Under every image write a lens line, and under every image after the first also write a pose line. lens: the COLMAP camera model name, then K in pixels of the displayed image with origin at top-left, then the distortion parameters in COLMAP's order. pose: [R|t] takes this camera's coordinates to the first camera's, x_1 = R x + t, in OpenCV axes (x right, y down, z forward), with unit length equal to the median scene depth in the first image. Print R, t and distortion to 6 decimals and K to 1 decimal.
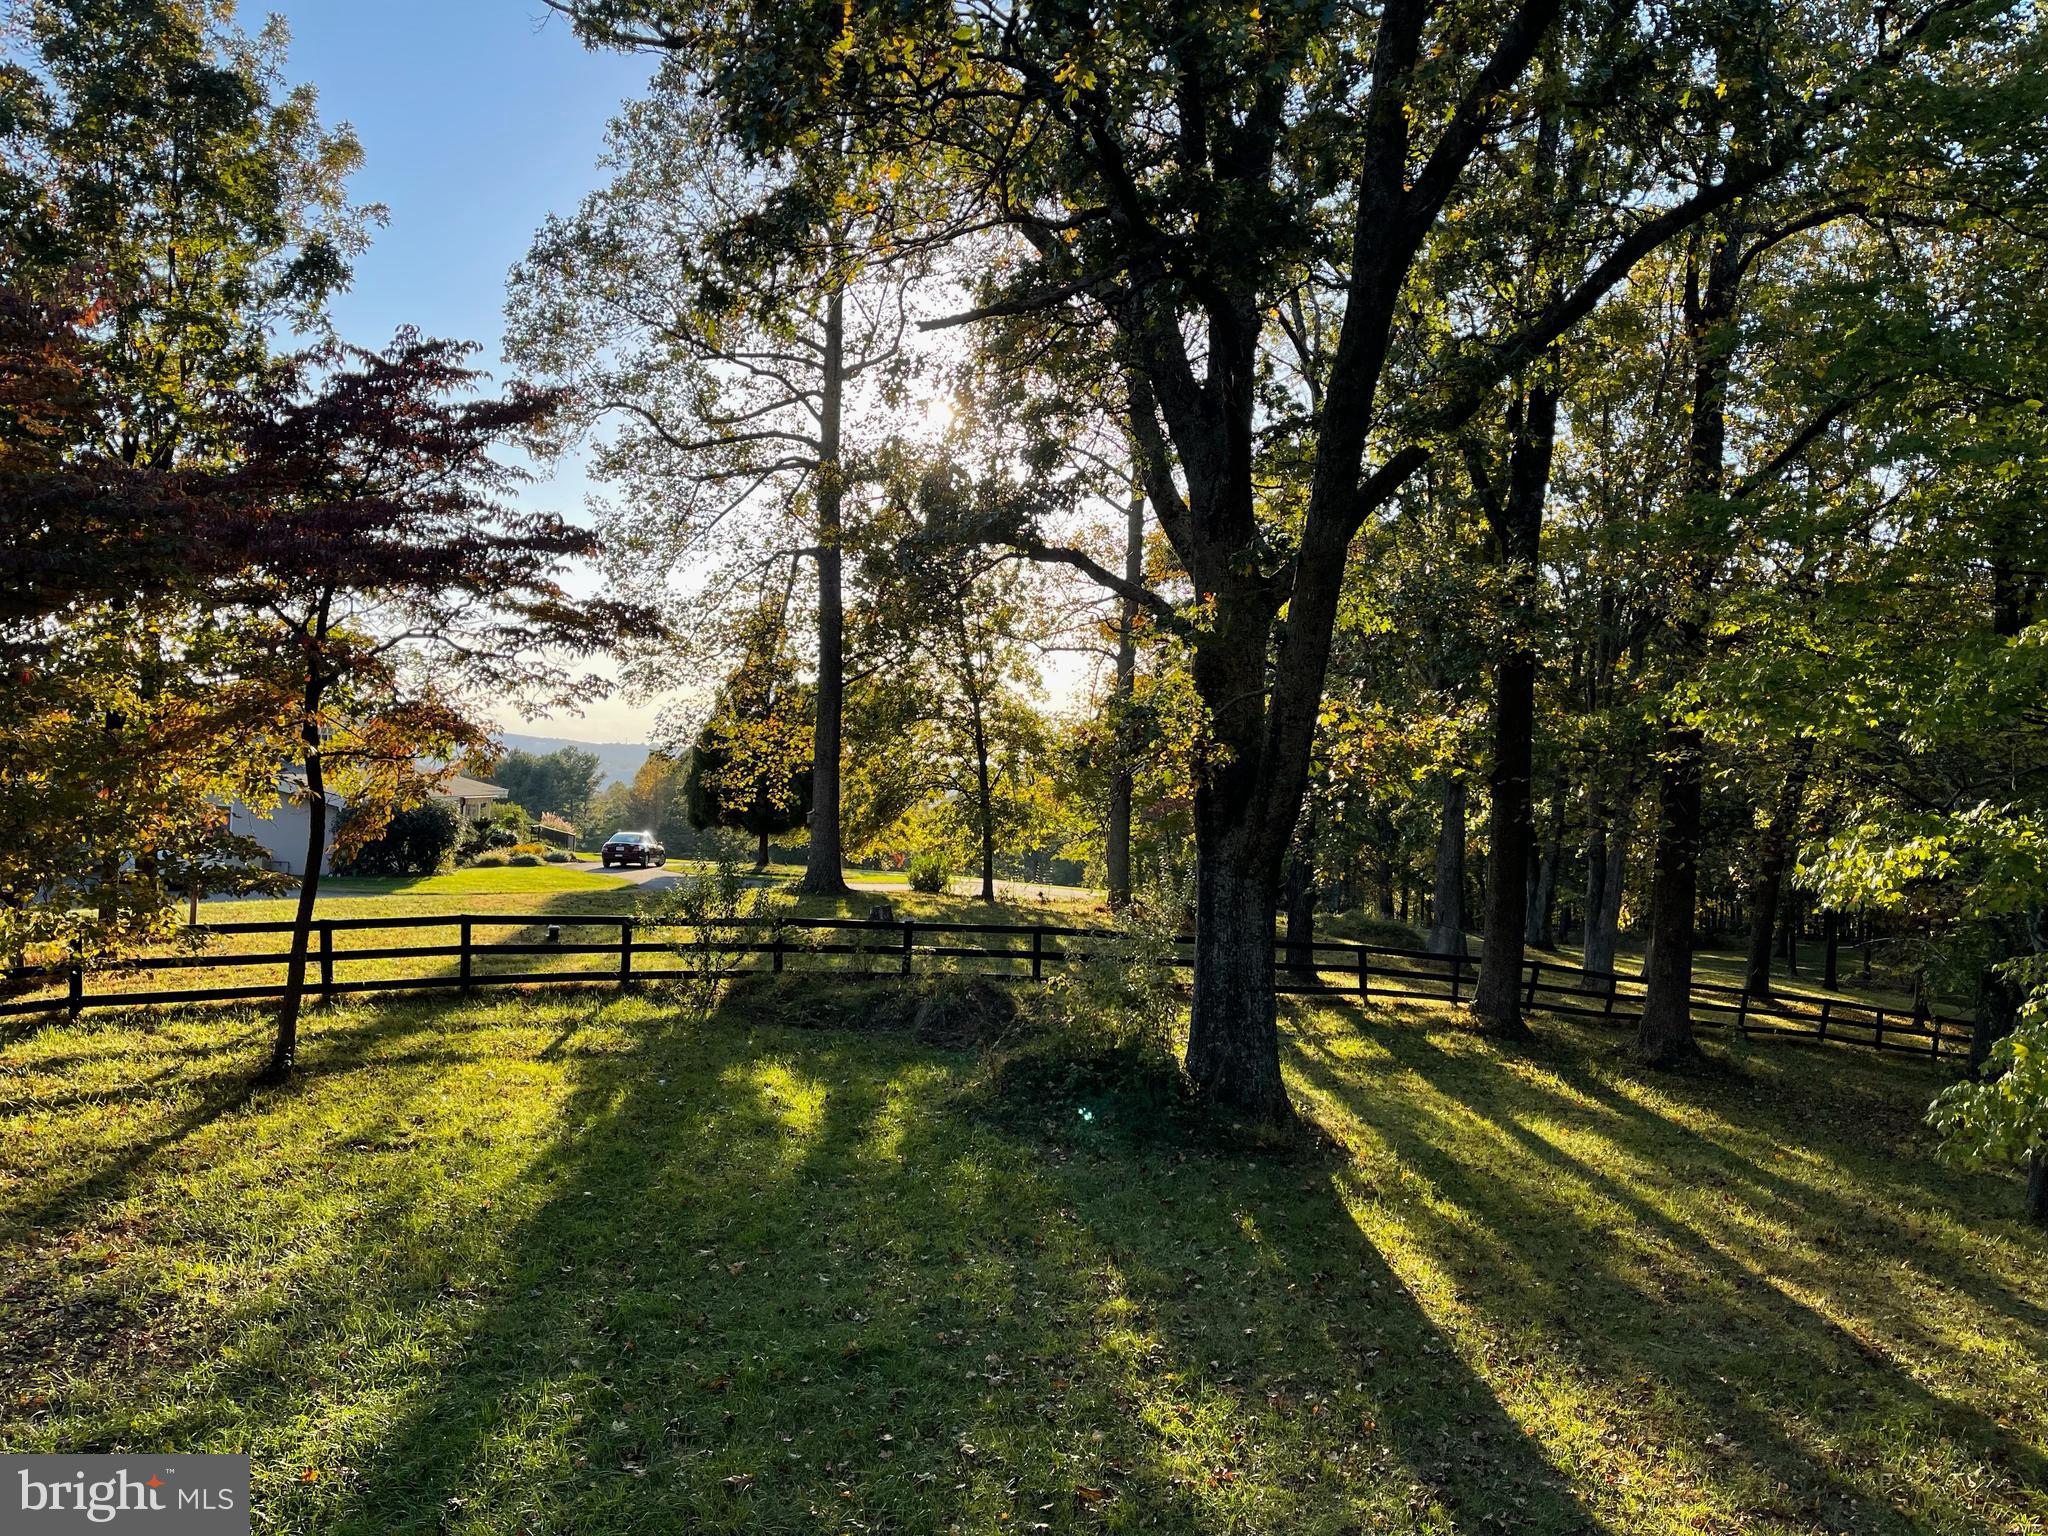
lens RADIAL K [[1547.0, 0, 1025.7], [0, 1547.0, 771.1], [0, 0, 1]] dist [-0.052100, -0.006612]
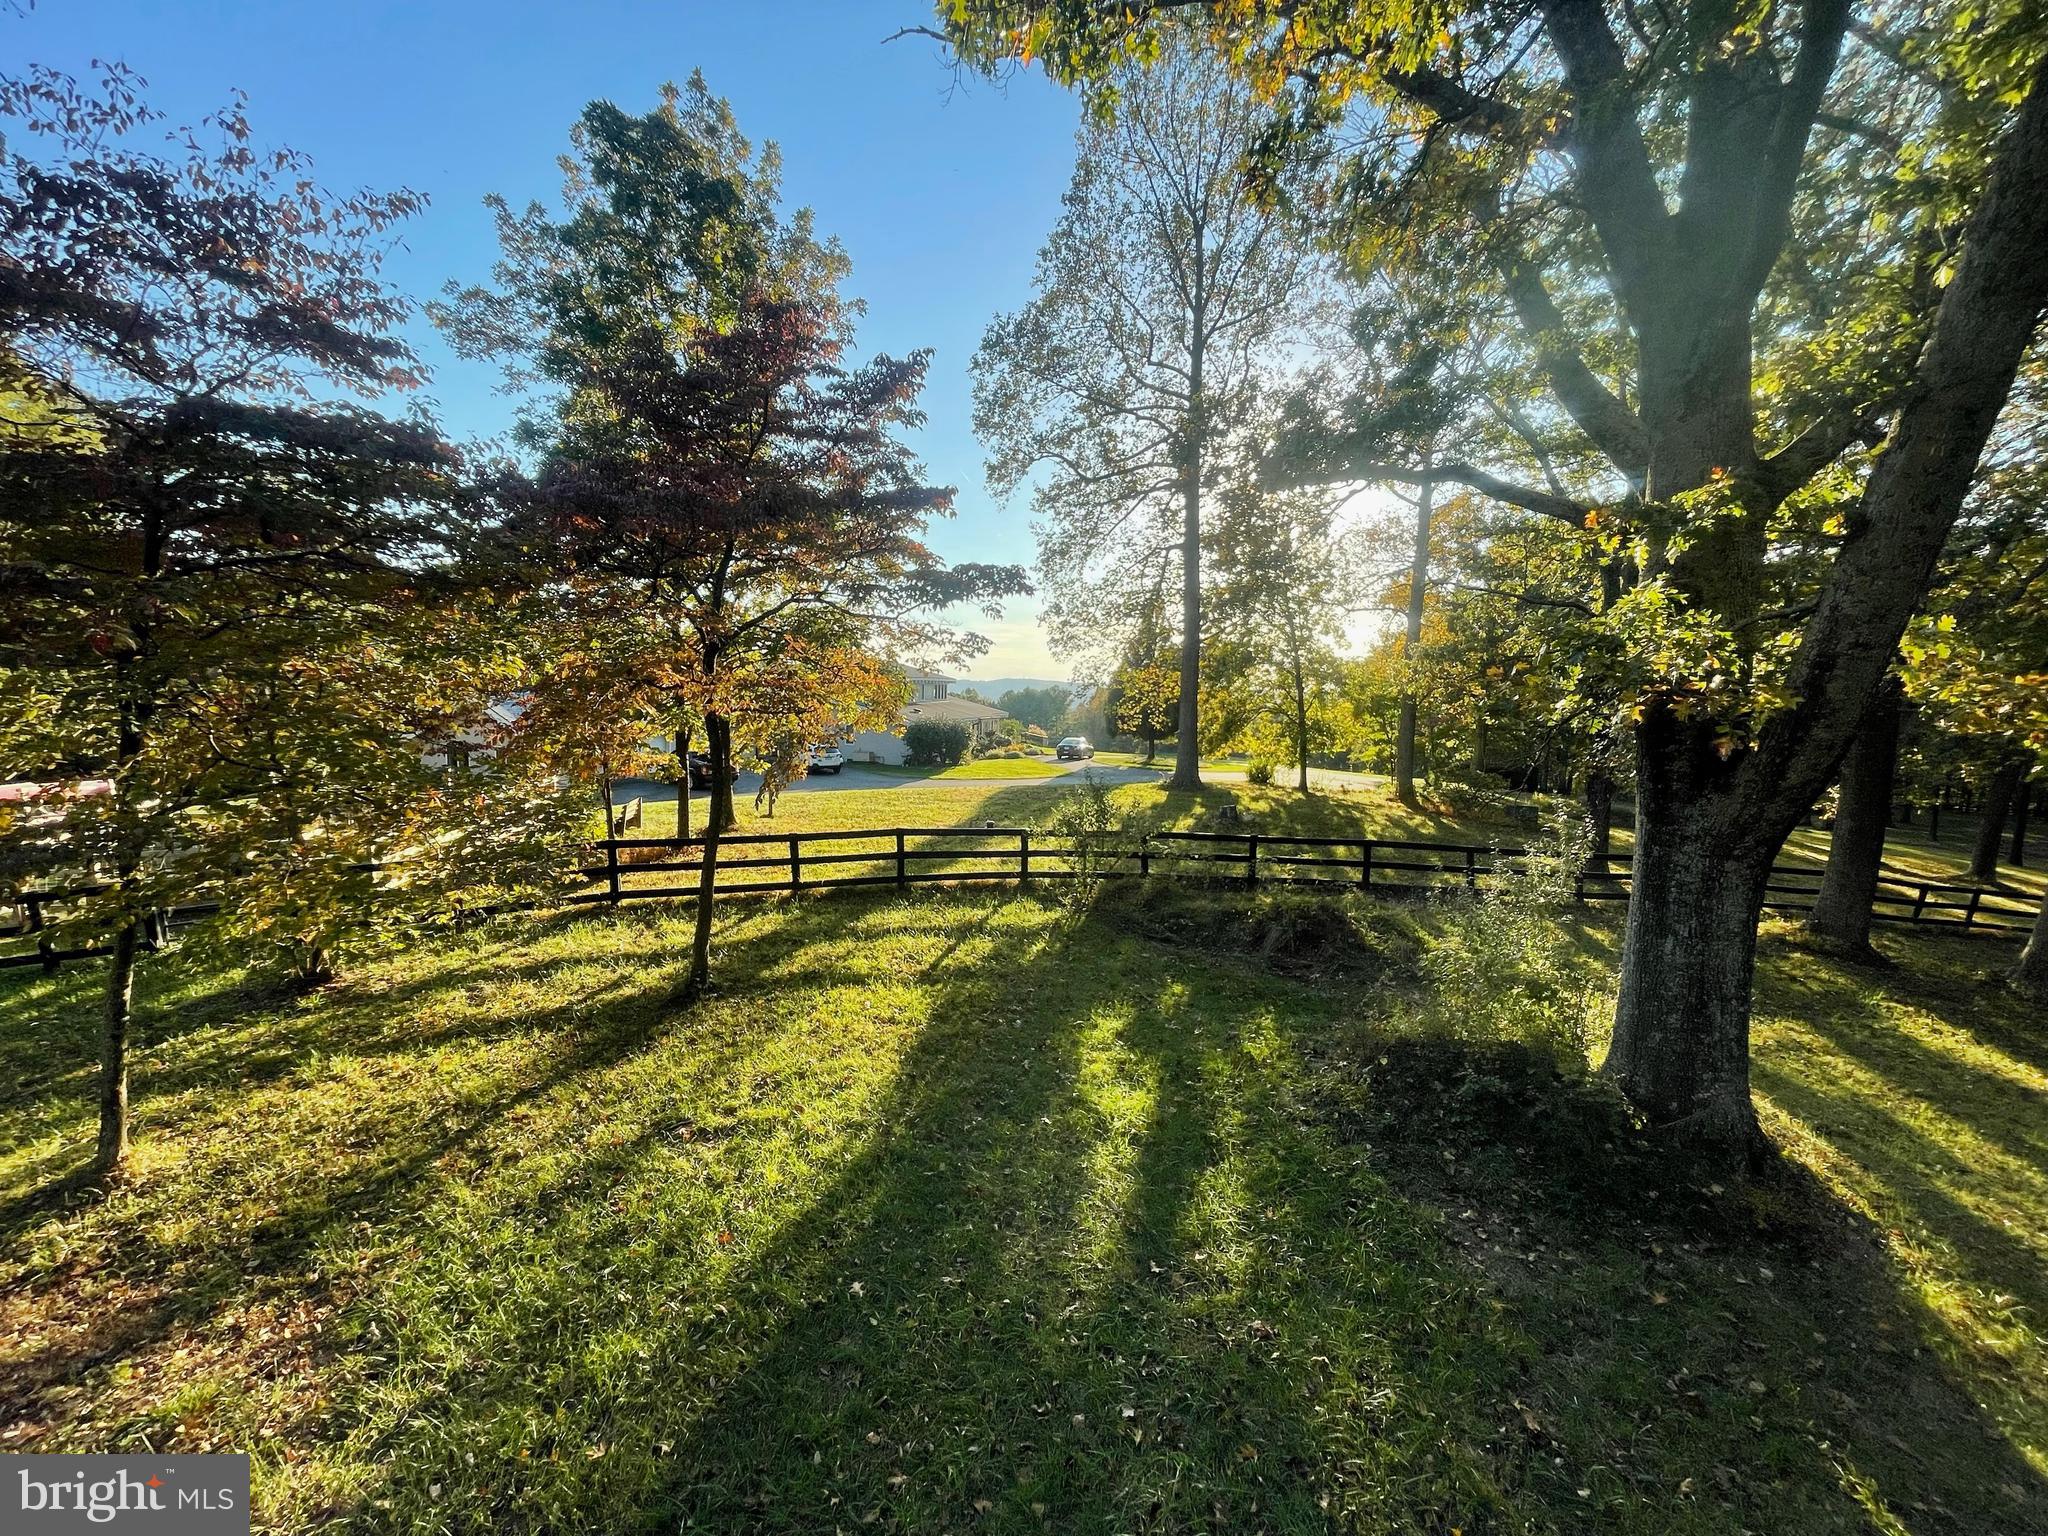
lens RADIAL K [[822.8, 0, 1039.4], [0, 822.8, 803.4], [0, 0, 1]] dist [0.010432, -0.000127]
pose [[0.951260, 0.021158, -0.307664, -0.021552], [0.019128, 0.991675, 0.127336, -0.006844], [0.307797, -0.127015, 0.942936, 0.203909]]
